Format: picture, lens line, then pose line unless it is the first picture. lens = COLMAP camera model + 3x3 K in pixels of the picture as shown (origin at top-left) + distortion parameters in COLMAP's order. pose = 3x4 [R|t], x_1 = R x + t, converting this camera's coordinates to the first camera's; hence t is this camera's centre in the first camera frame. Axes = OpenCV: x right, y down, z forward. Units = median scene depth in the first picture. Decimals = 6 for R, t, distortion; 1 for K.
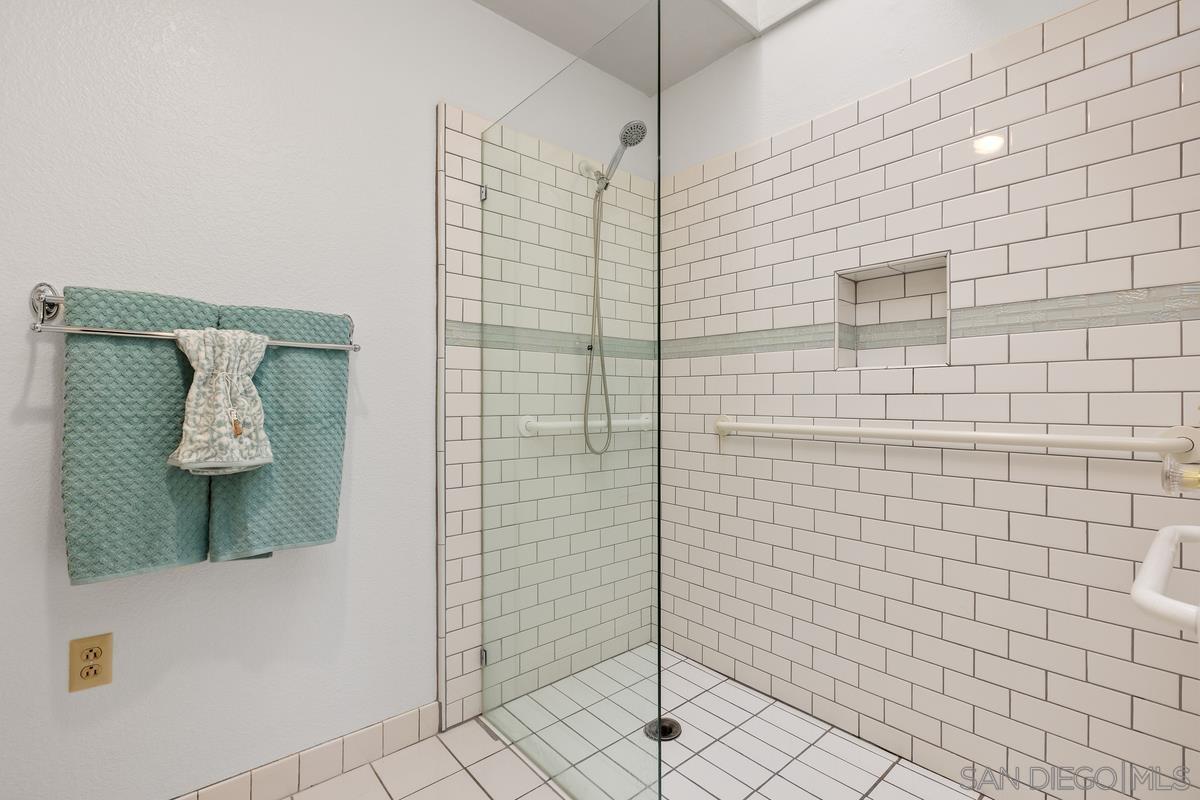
lens RADIAL K [[540.4, 0, 604.0], [0, 540.4, 398.1], [0, 0, 1]] dist [-0.003715, 0.001062]
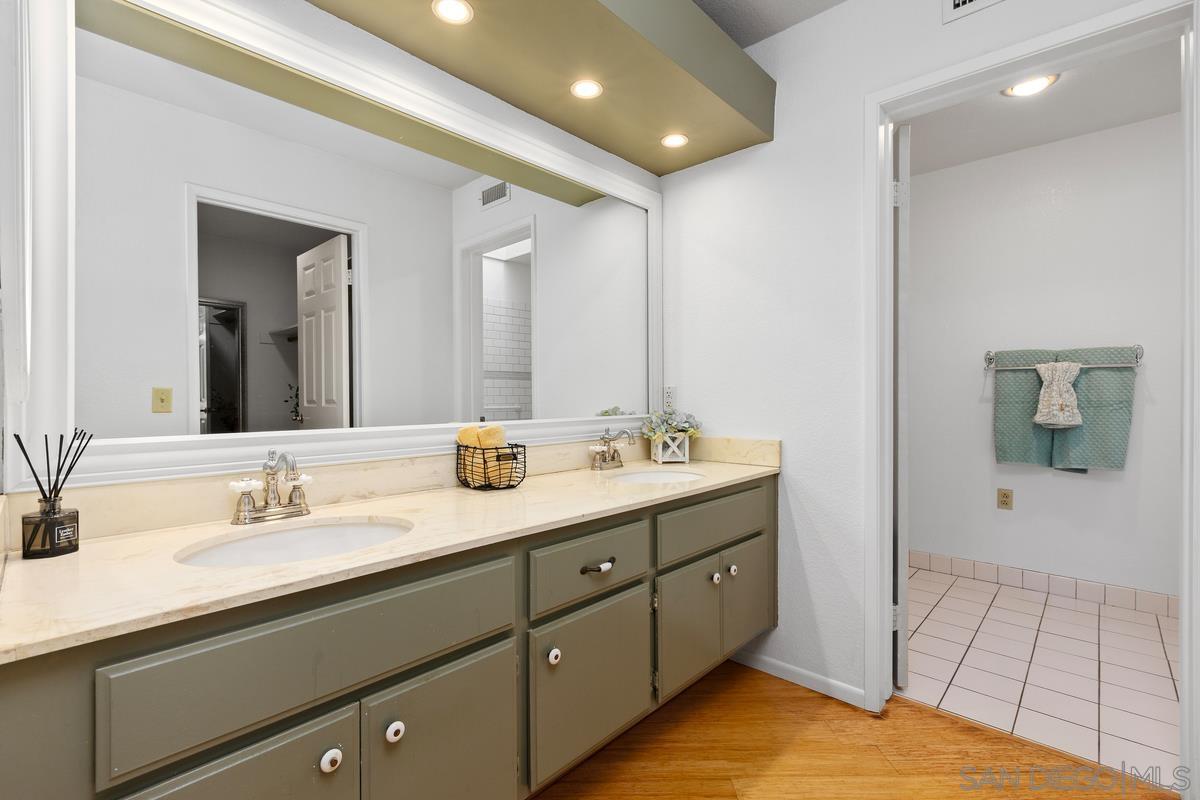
lens RADIAL K [[540.4, 0, 604.0], [0, 540.4, 397.1], [0, 0, 1]] dist [-0.003715, 0.001062]
pose [[0.118173, 0.004847, -0.992981, 1.280715], [0.003898, 0.999978, 0.005345, -0.004847], [0.992985, -0.004502, 0.118151, -1.116008]]
